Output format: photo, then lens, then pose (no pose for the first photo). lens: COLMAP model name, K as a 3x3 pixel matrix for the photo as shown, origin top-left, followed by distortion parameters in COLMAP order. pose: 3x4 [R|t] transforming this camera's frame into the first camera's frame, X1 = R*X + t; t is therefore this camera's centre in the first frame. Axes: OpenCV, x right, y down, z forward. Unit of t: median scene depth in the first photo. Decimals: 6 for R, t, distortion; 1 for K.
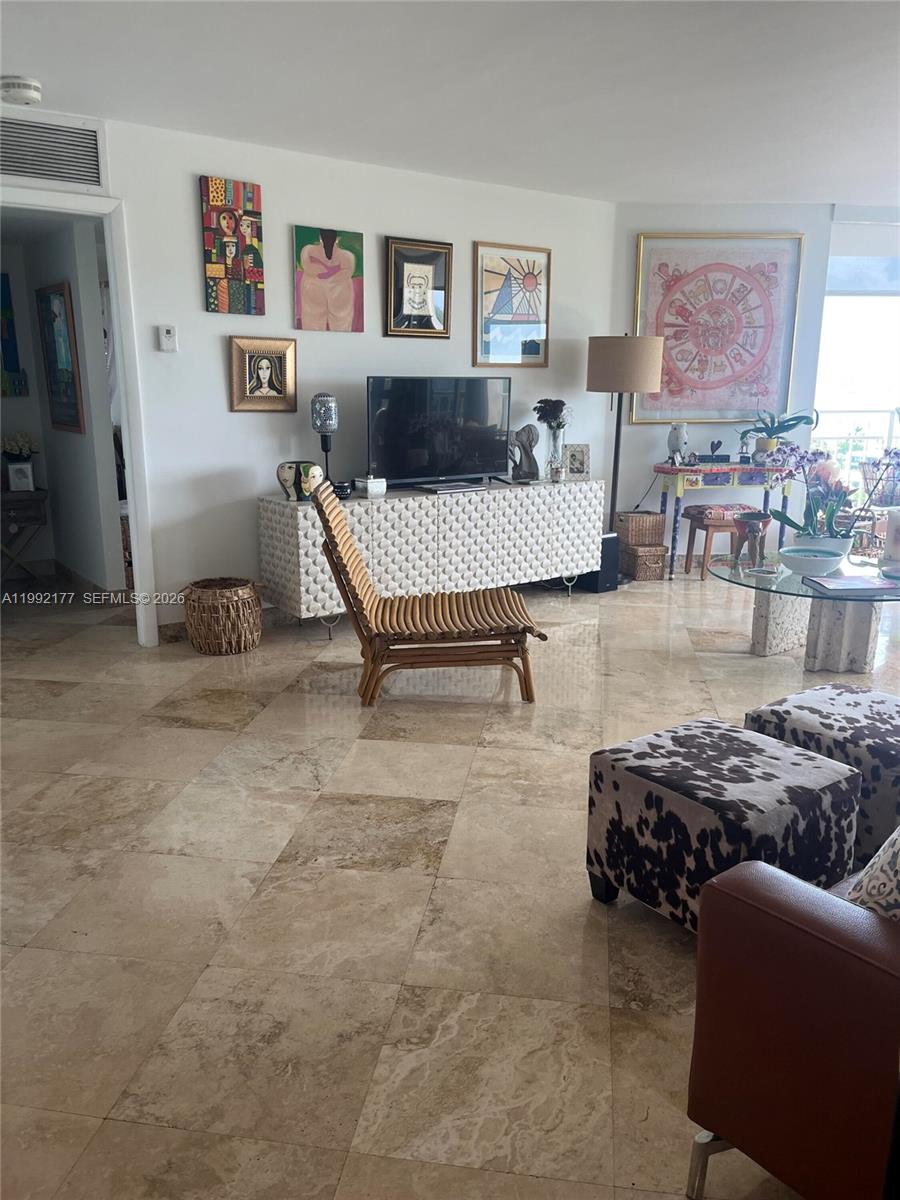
lens RADIAL K [[900.7, 0, 450.0], [0, 900.7, 600.0], [0, 0, 1]] dist [0.054797, -0.091309]
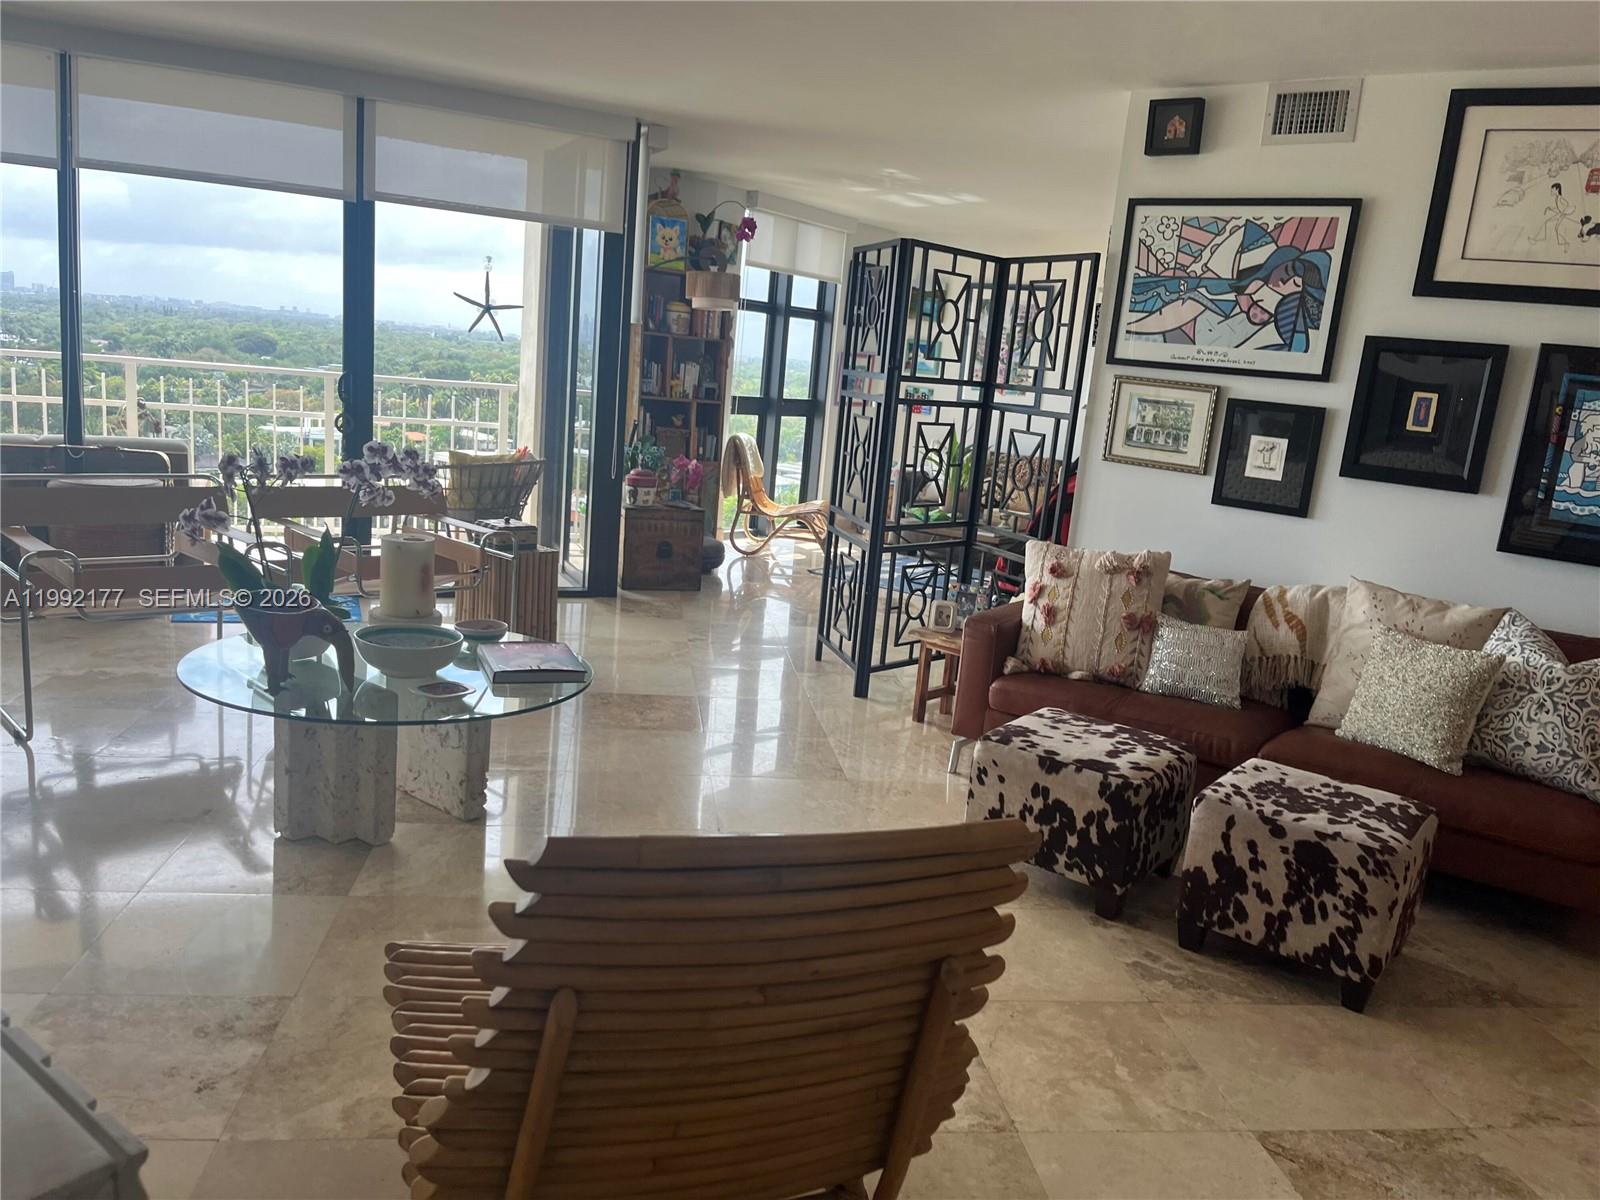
lens RADIAL K [[1201.0, 0, 800.0], [0, 1201.0, 600.0], [0, 0, 1]] dist [0.054797, -0.091309]
pose [[-0.272691, -0.211110, 0.938654, -0.702318], [0.143009, 0.955897, 0.256534, -0.428419], [-0.951414, 0.204190, -0.230474, 1.694194]]
